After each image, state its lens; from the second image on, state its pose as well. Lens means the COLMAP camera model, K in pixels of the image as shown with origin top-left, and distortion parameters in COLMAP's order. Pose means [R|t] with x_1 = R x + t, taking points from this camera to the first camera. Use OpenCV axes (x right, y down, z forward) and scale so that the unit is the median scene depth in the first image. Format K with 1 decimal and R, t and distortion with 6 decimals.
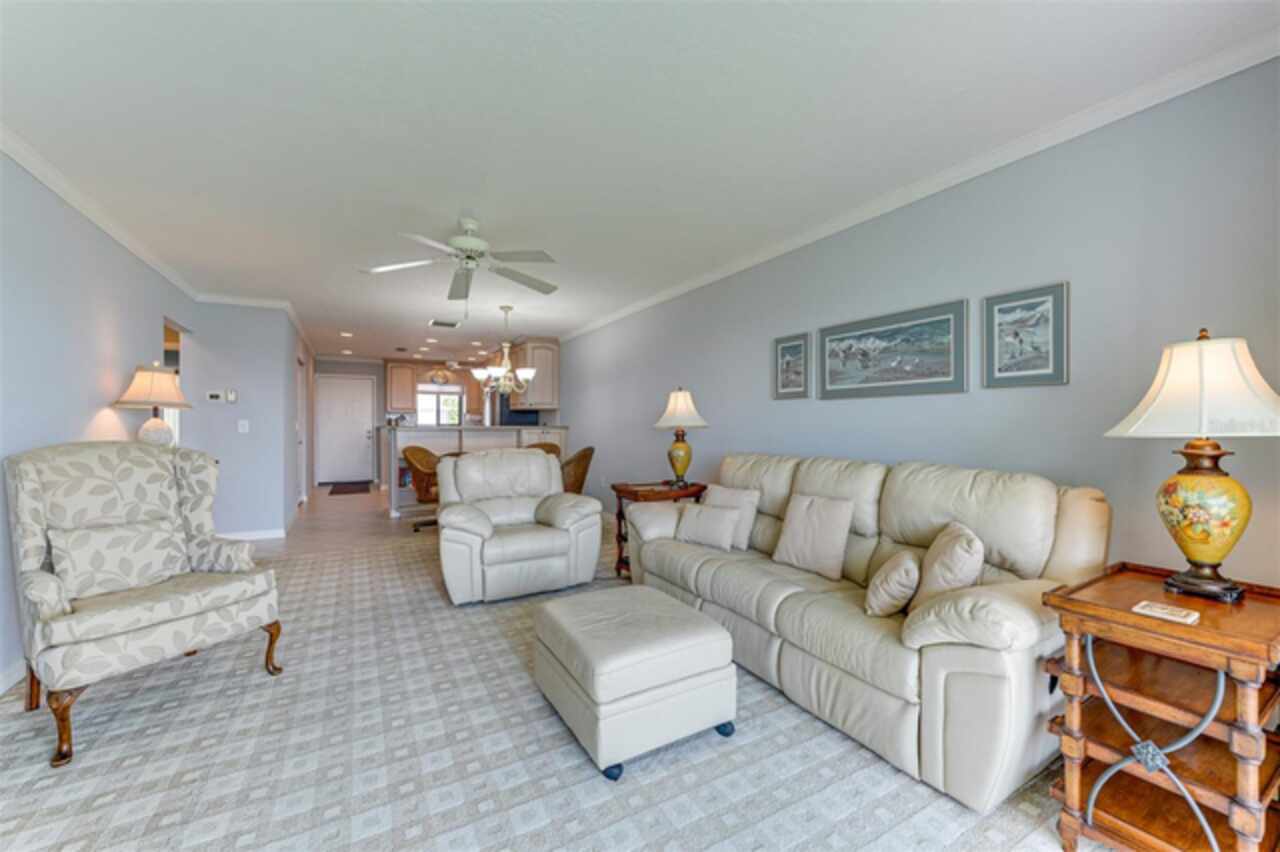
lens RADIAL K [[505.7, 0, 636.8], [0, 505.7, 427.2], [0, 0, 1]] dist [0.003964, 0.000313]
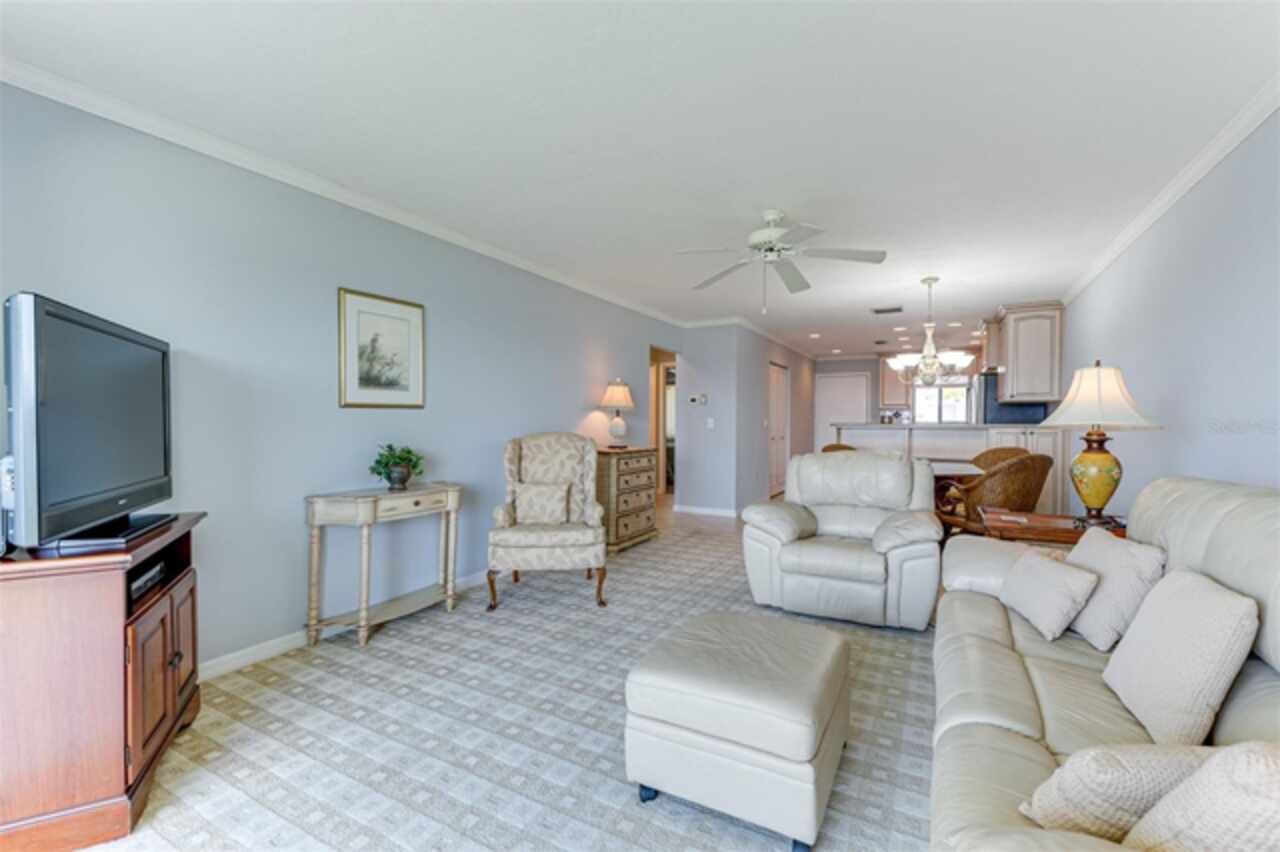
lens RADIAL K [[539.9, 0, 639.5], [0, 539.9, 424.9], [0, 0, 1]] dist [0.000916, -0.000035]
pose [[0.528207, 0.007101, -0.849086, 0.268834], [-0.006546, 0.999969, 0.004291, -0.001844], [0.849091, 0.003292, 0.528237, 0.155964]]
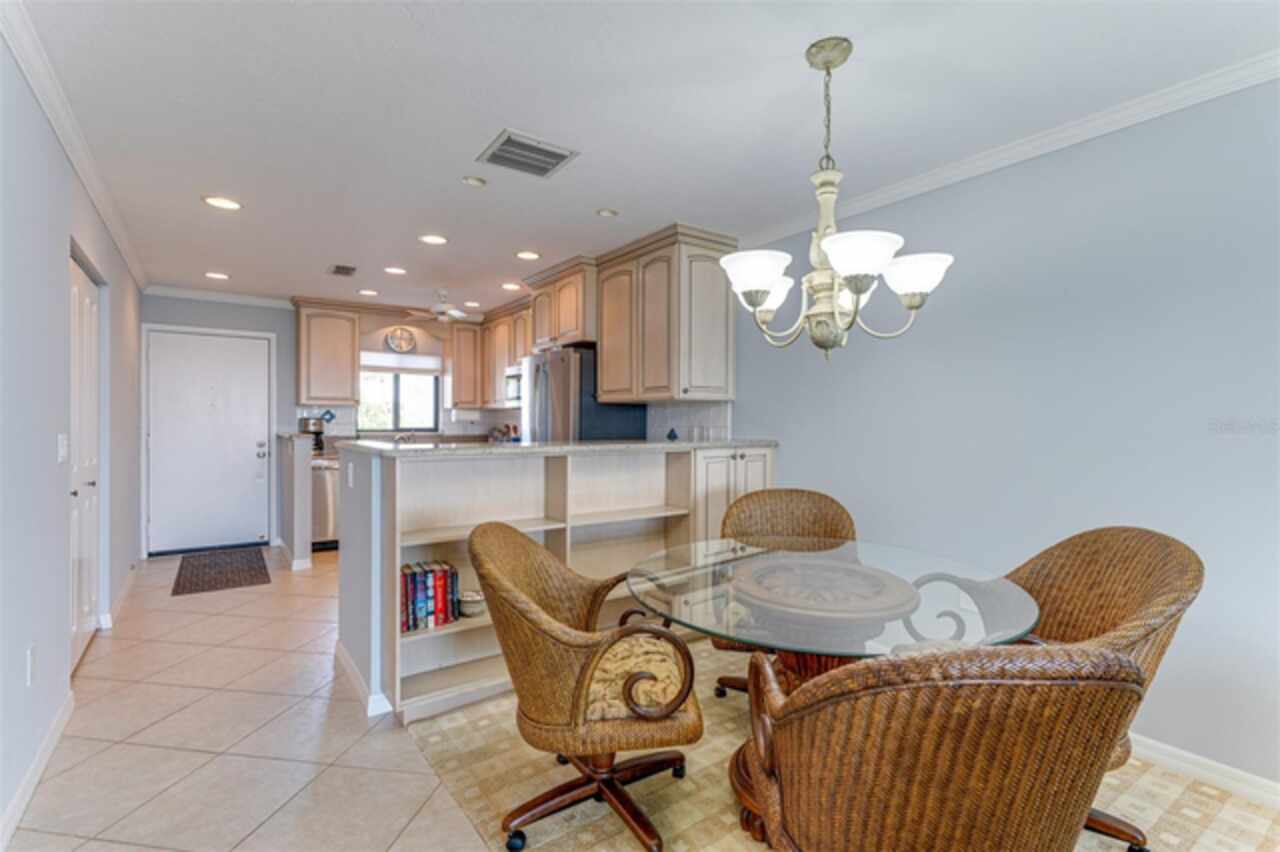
lens RADIAL K [[600.4, 0, 645.2], [0, 600.4, 424.5], [0, 0, 1]] dist [0.005247, 0.000338]
pose [[0.993359, 0.002730, 0.115022, -0.450701], [-0.002589, 0.999996, -0.001370, -0.022248], [-0.115025, 0.001063, 0.993362, 0.748542]]
